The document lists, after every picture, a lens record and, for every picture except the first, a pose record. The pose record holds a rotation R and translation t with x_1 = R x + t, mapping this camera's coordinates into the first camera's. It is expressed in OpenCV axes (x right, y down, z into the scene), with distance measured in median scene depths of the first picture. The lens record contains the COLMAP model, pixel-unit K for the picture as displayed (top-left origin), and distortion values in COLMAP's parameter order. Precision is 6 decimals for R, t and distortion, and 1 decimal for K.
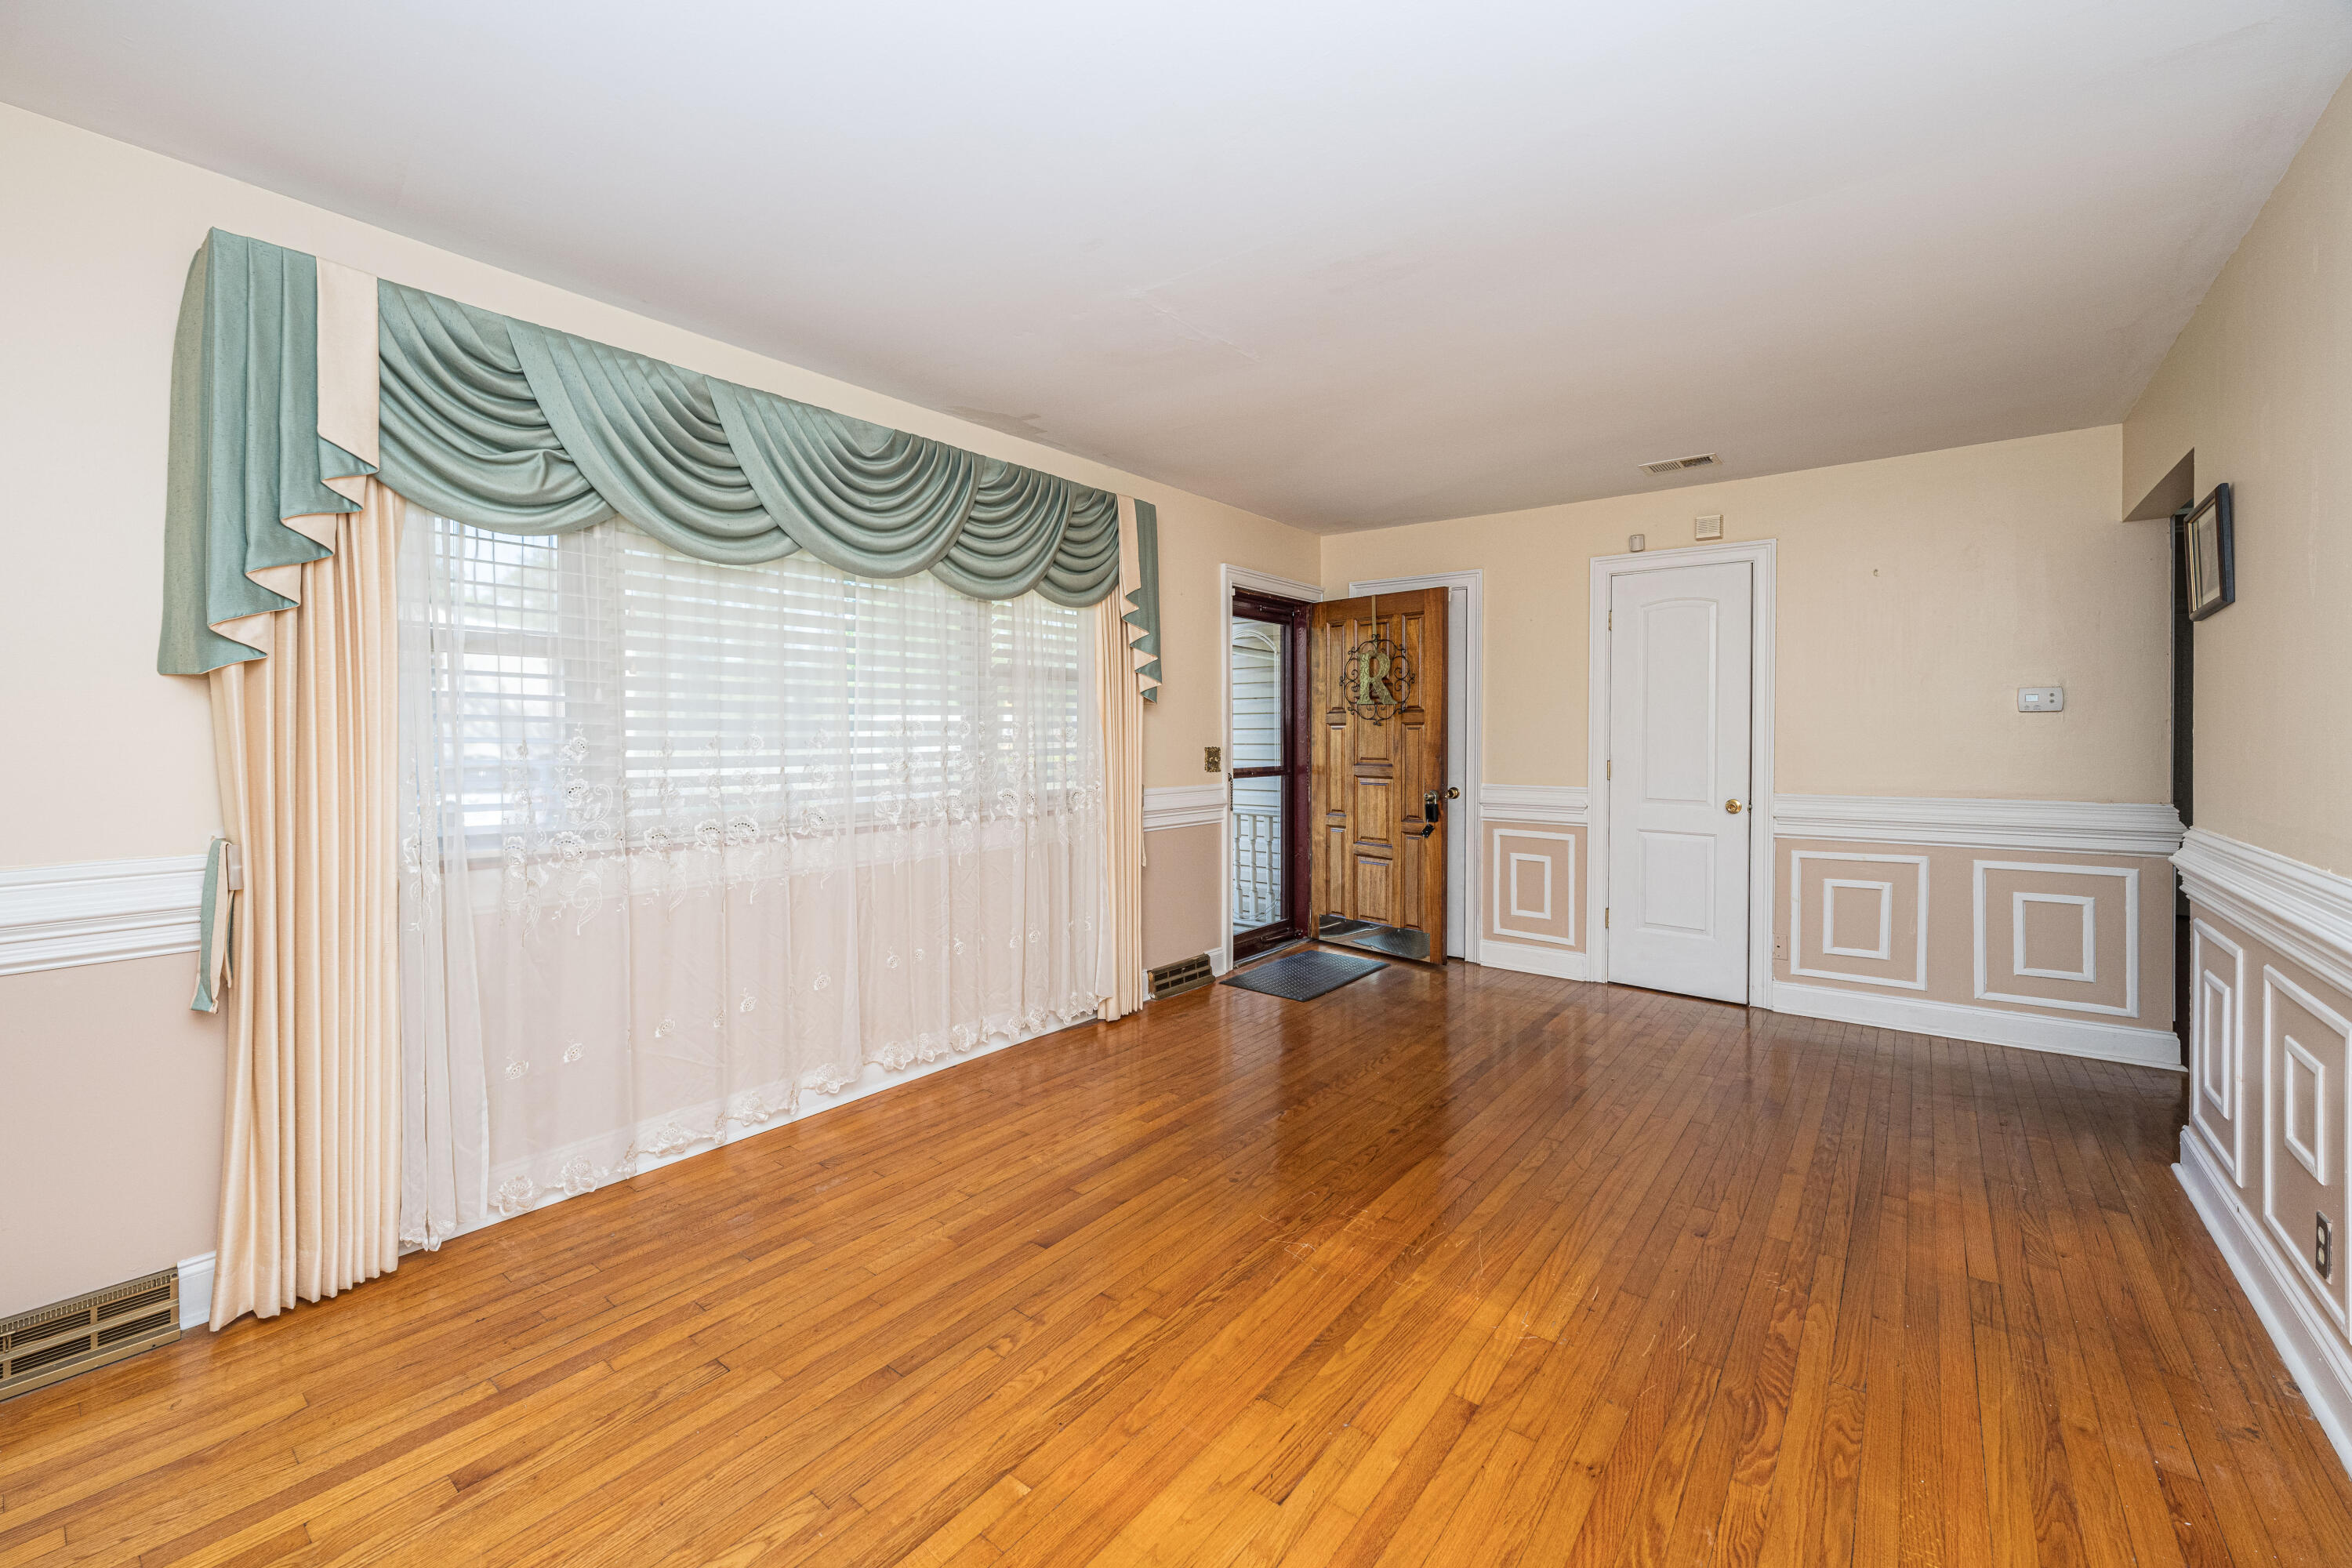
lens RADIAL K [[971.3, 0, 1174.2], [0, 971.3, 720.1], [0, 0, 1]] dist [0.001295, -0.000270]
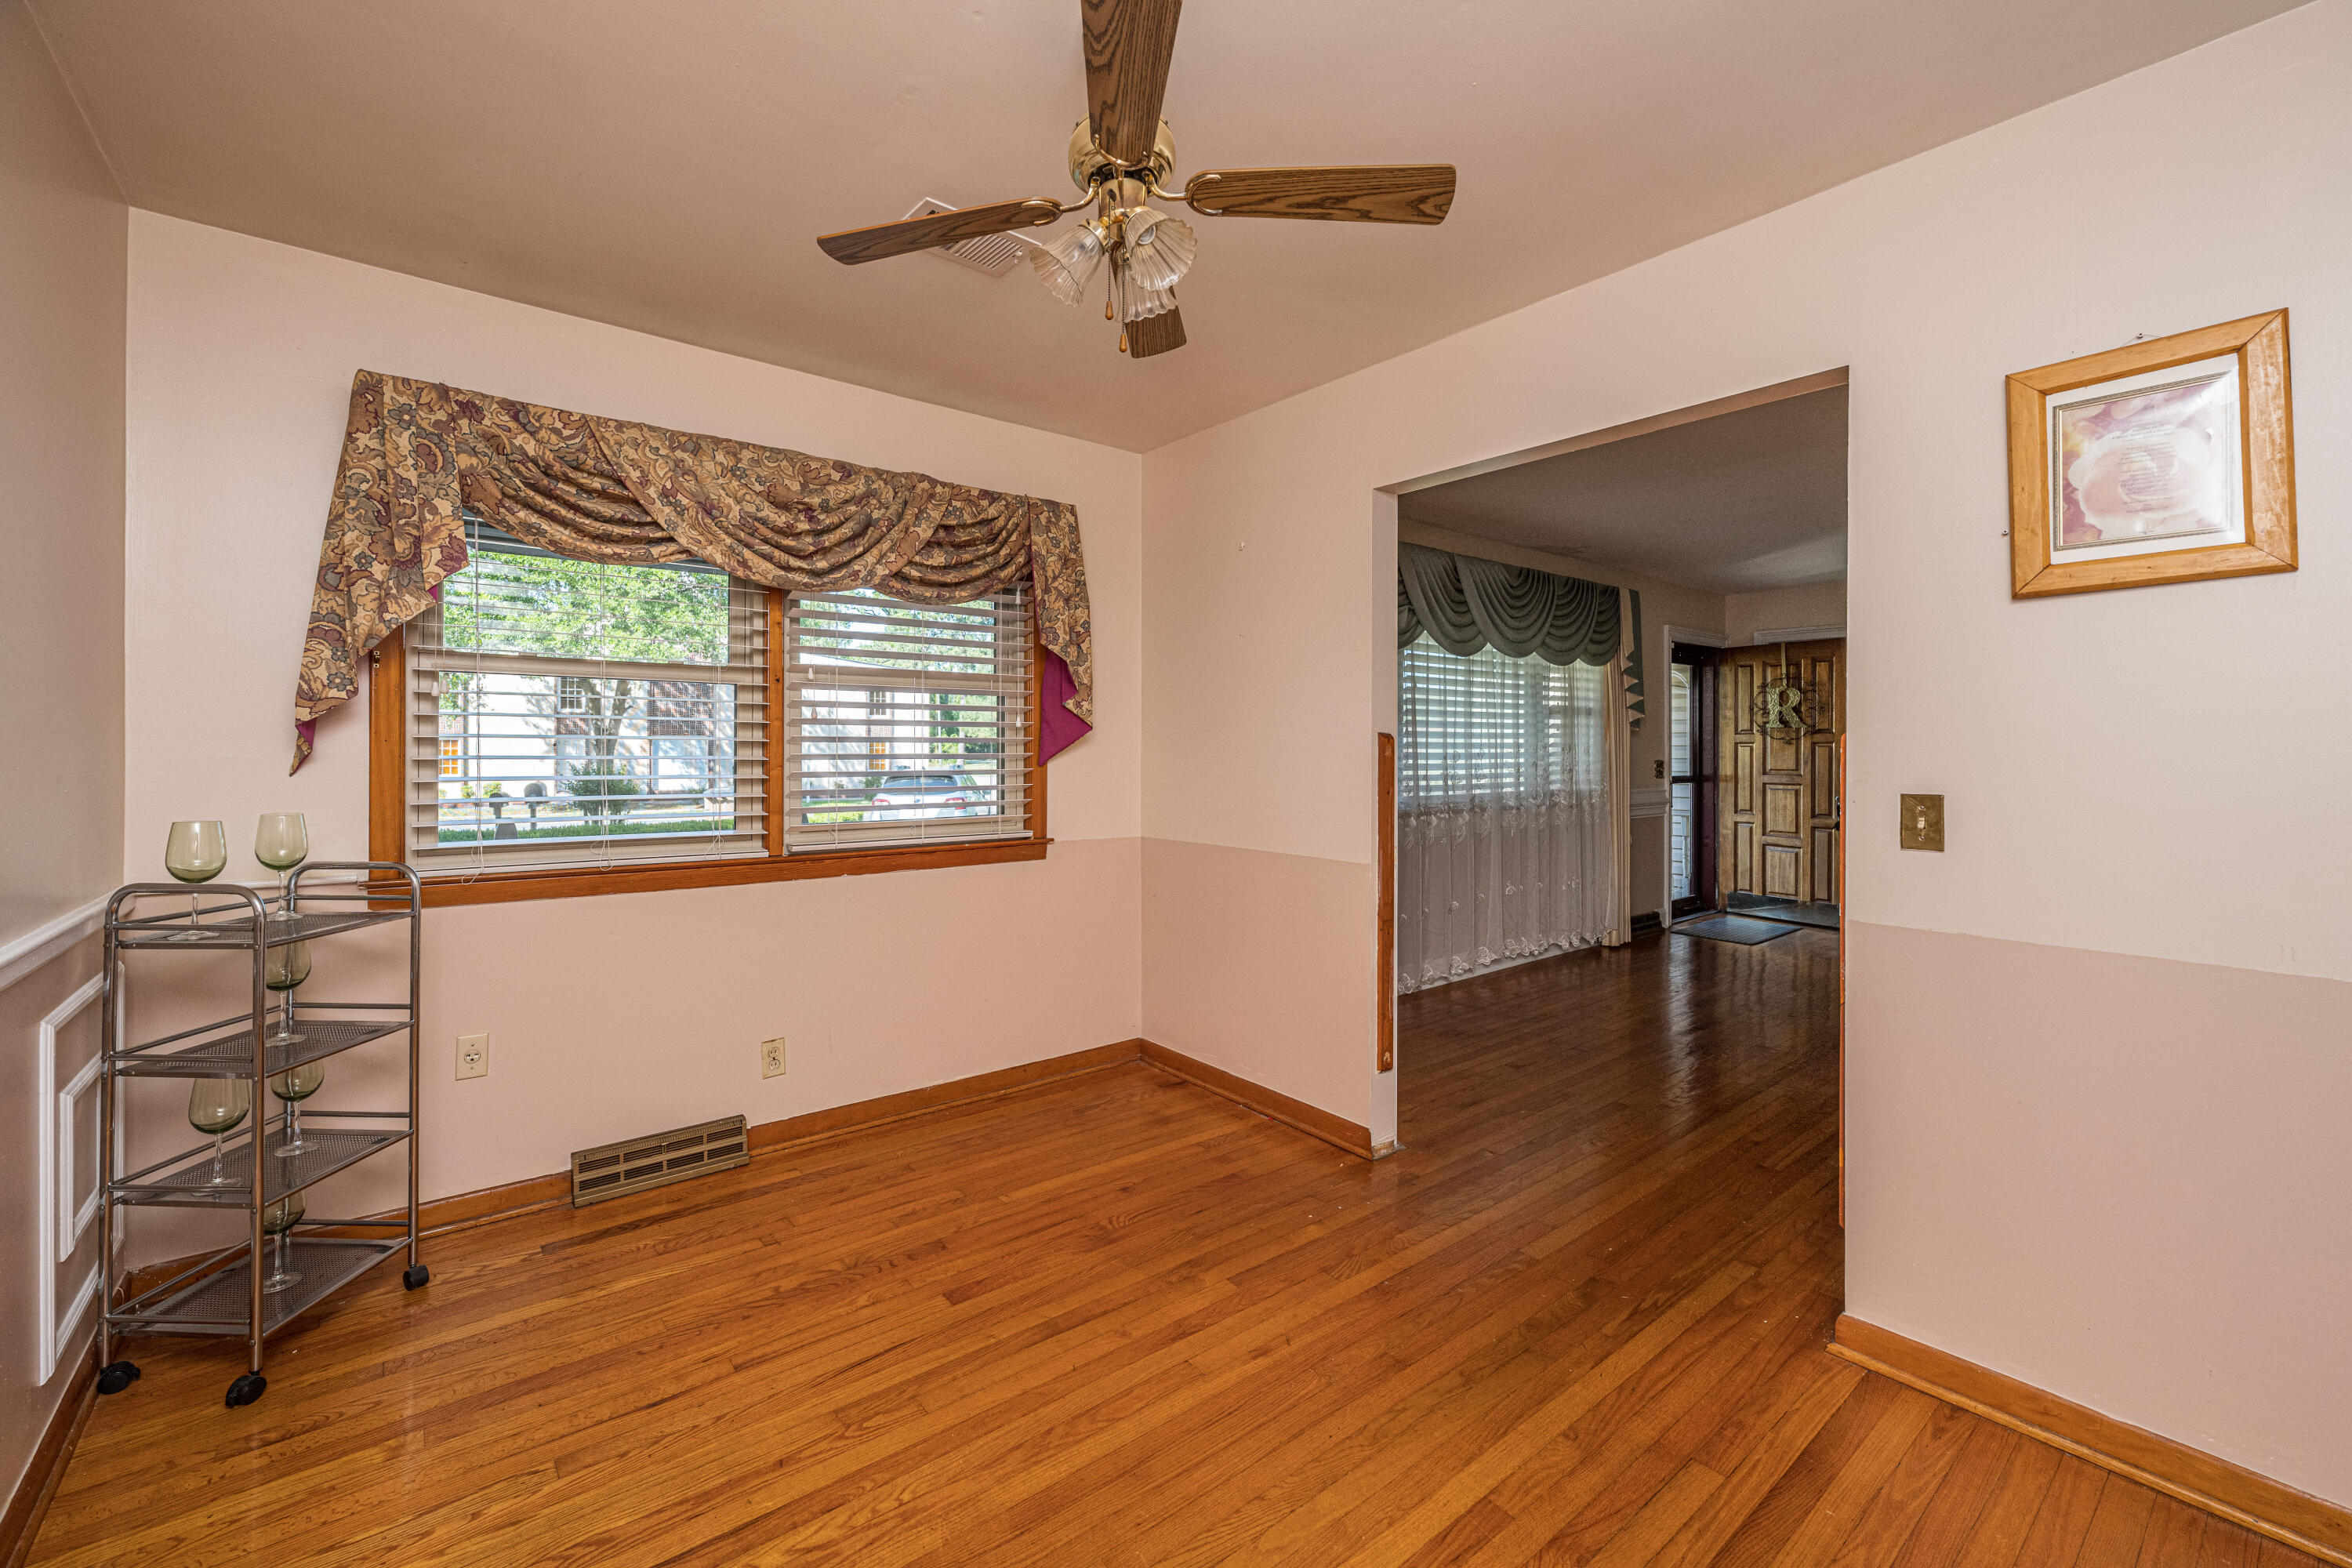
lens RADIAL K [[940.3, 0, 1126.3], [0, 940.3, 745.4], [0, 0, 1]] dist [-0.001512, -0.000064]
pose [[0.964802, -0.003231, -0.262956, -0.392346], [0.005344, 0.999959, 0.007320, -0.008039], [0.262921, -0.008468, 0.964780, -0.547981]]
